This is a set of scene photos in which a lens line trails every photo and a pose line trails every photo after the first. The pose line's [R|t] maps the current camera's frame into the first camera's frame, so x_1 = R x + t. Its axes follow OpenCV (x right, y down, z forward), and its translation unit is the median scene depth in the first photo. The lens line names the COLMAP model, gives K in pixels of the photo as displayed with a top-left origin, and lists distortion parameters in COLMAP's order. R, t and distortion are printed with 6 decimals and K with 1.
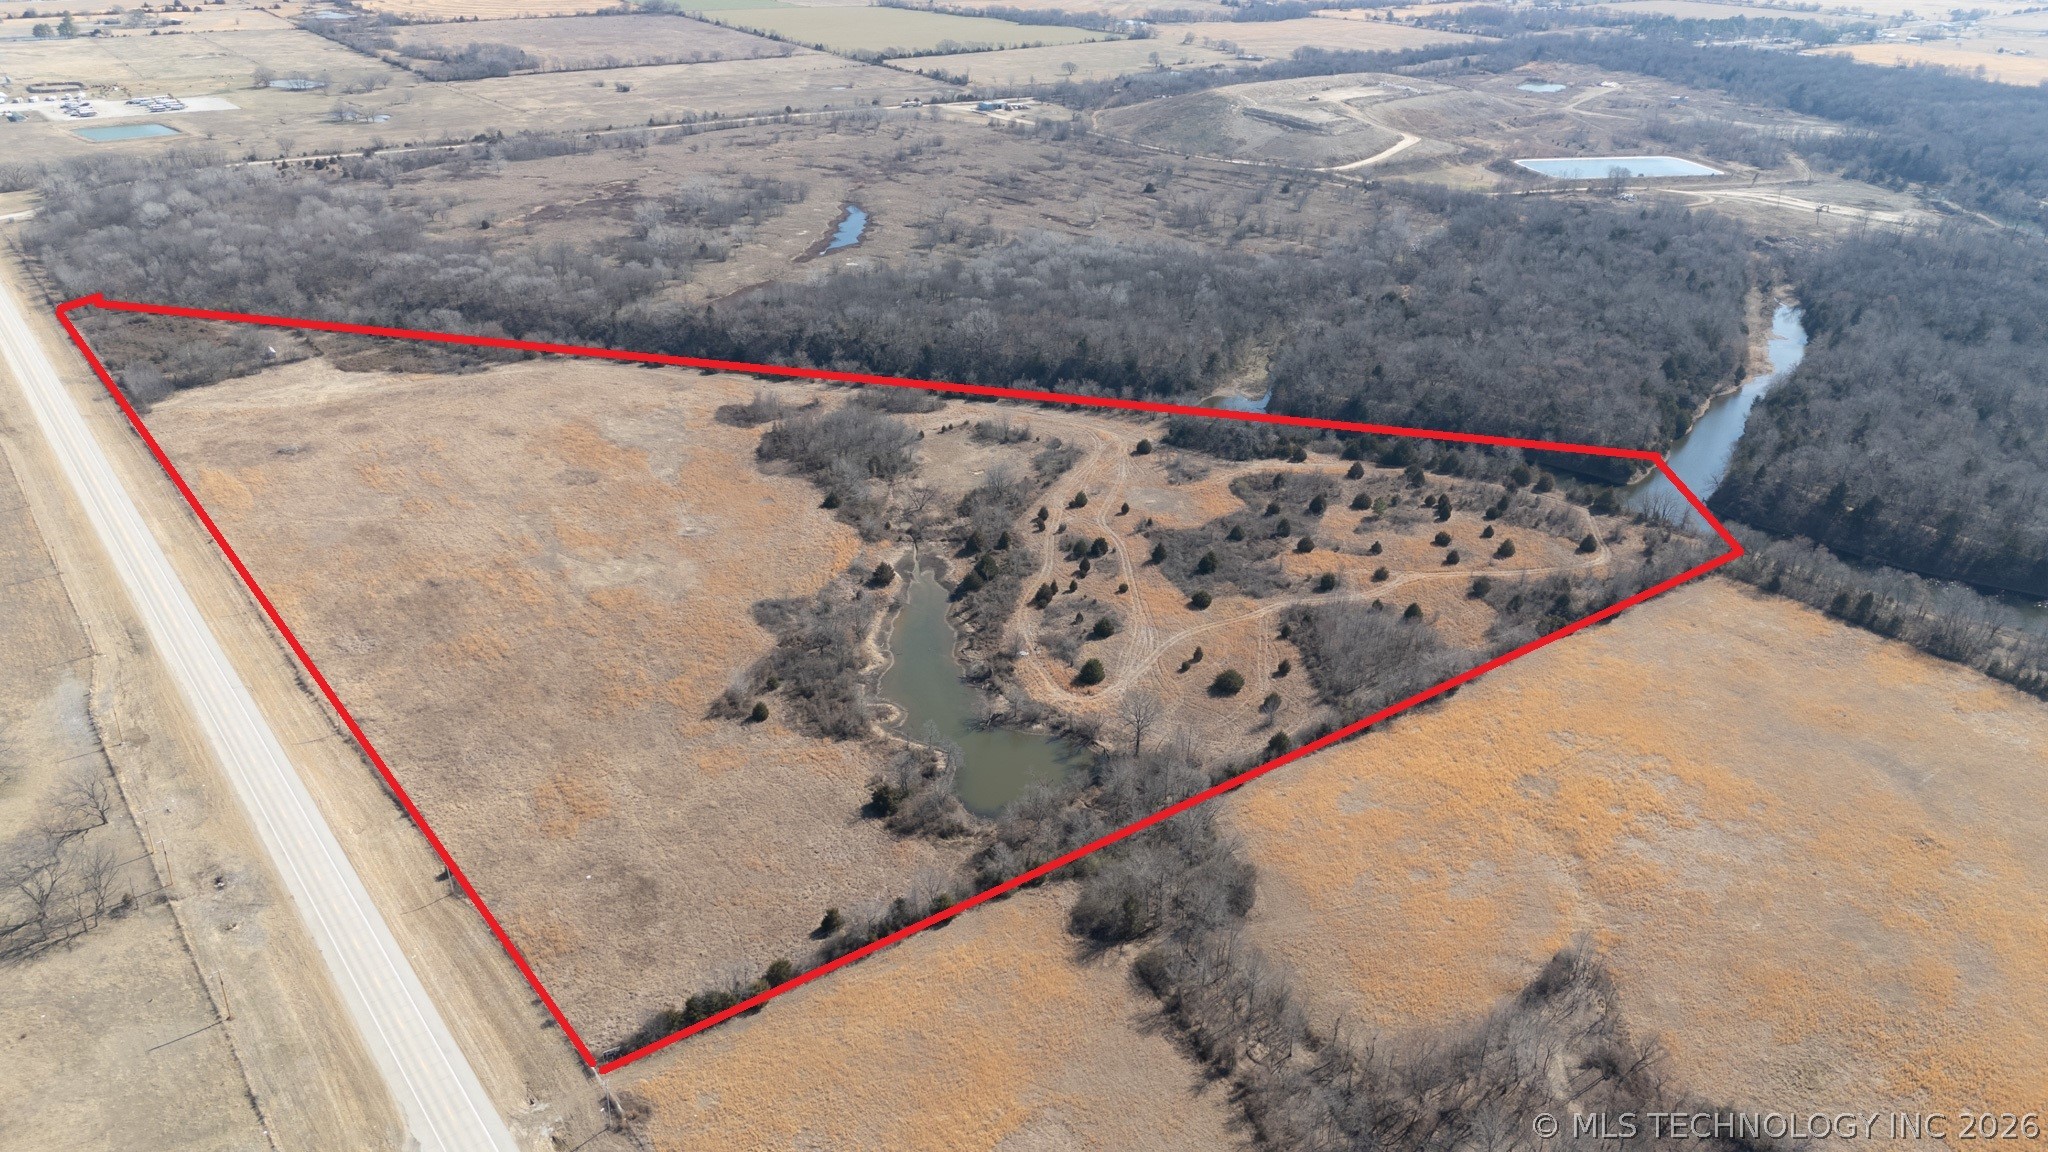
lens RADIAL K [[1475.3, 0, 1023.2], [0, 1475.3, 588.1], [0, 0, 1]] dist [0.082794, -0.087819]
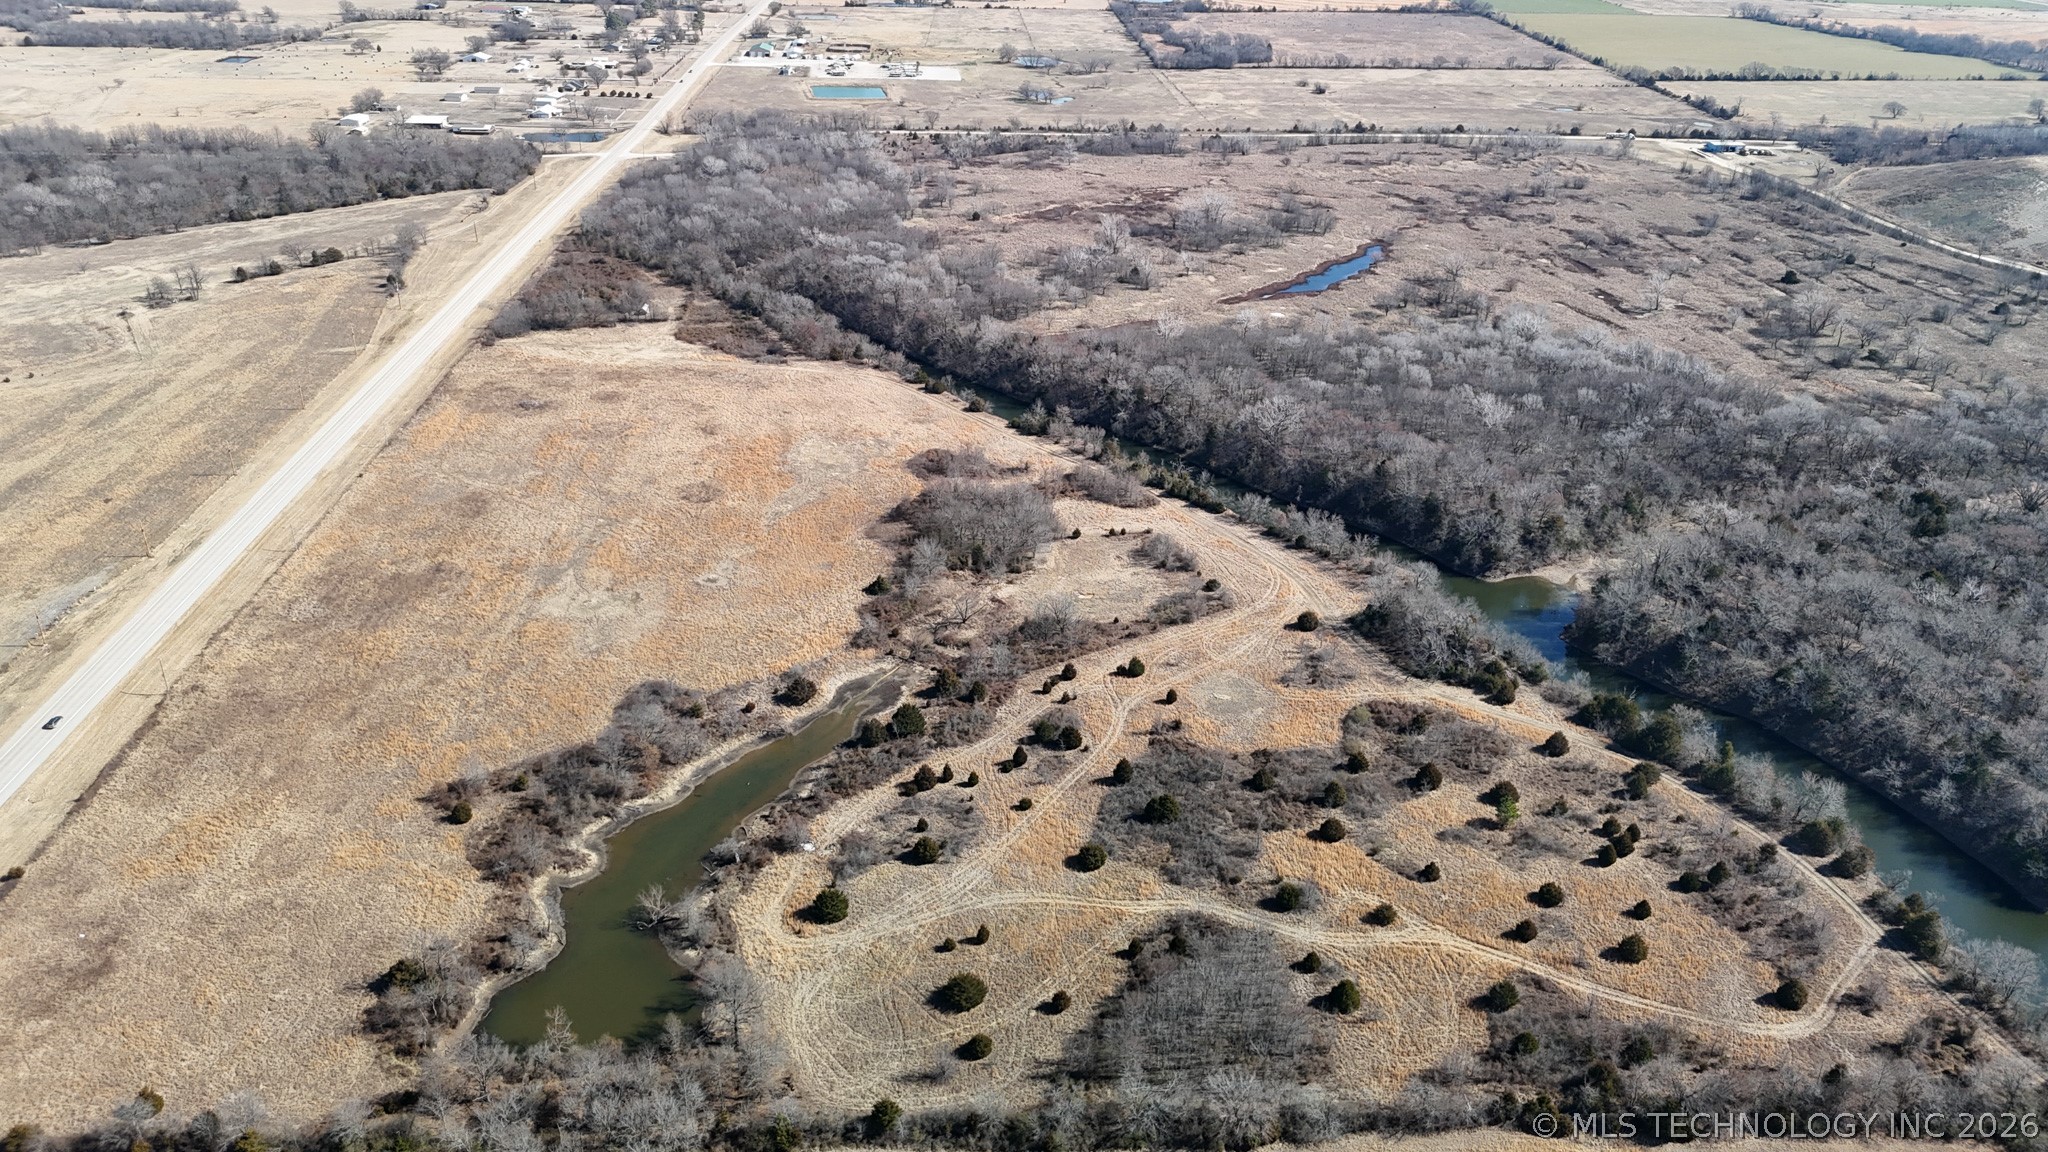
lens RADIAL K [[1475.3, 0, 1023.2], [0, 1475.3, 588.1], [0, 0, 1]] dist [0.082794, -0.087819]
pose [[0.820925, 0.260362, -0.508226, 0.298285], [-0.258467, 0.963037, 0.075863, -0.115464], [0.509192, 0.069082, 0.857876, 0.247158]]
